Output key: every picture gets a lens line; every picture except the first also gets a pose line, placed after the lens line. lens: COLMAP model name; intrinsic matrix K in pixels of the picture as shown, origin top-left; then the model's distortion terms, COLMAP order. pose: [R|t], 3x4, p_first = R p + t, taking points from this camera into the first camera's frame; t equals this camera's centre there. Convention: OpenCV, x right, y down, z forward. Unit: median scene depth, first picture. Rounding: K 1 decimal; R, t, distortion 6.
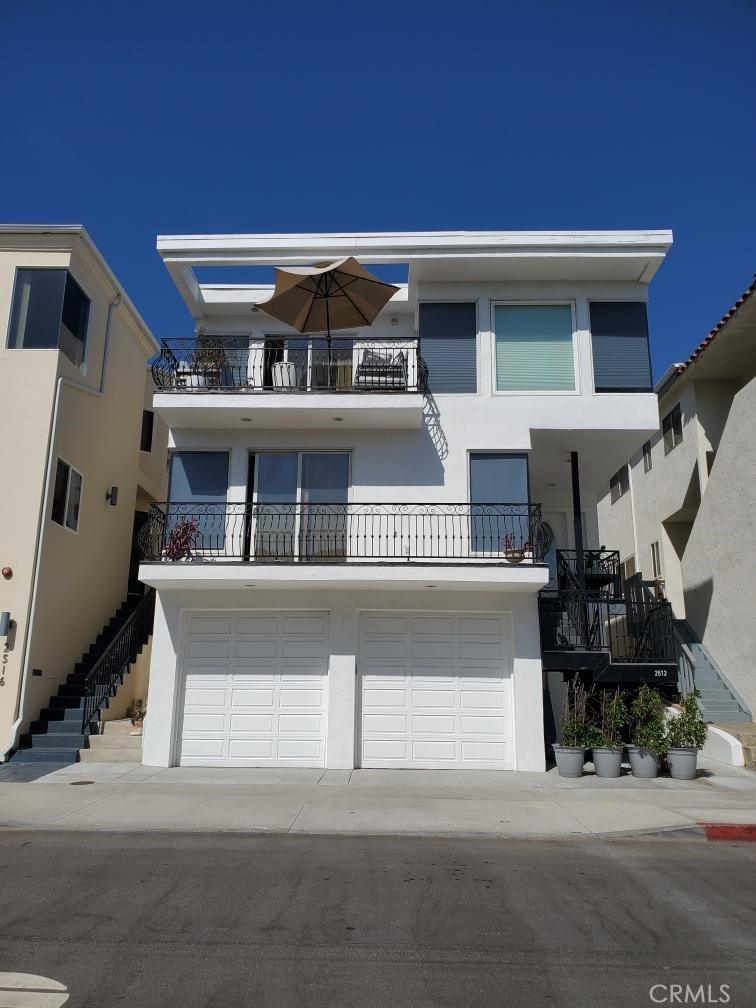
lens RADIAL K [[794.2, 0, 369.3], [0, 794.2, 508.0], [0, 0, 1]] dist [0.017336, -0.013435]
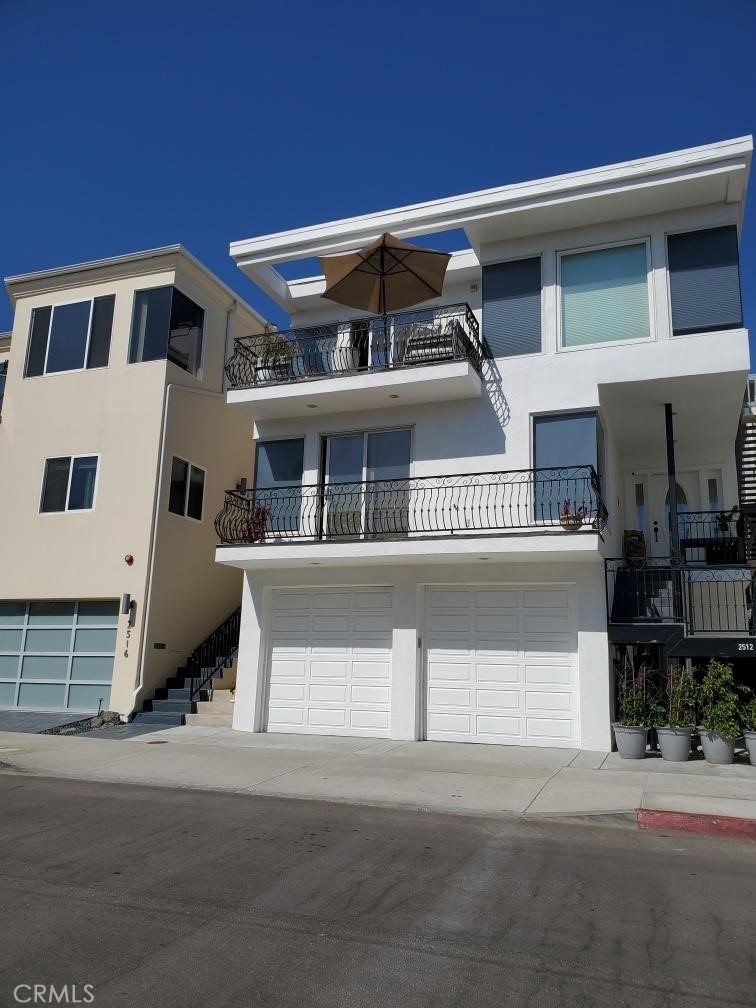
lens RADIAL K [[794.2, 0, 372.9], [0, 794.2, 507.8], [0, 0, 1]] dist [0.017336, -0.013435]
pose [[0.941155, -0.057495, -0.333048, 0.262311], [0.066531, 0.997660, 0.015781, 0.011840], [0.331361, -0.037010, 0.942778, 0.036216]]
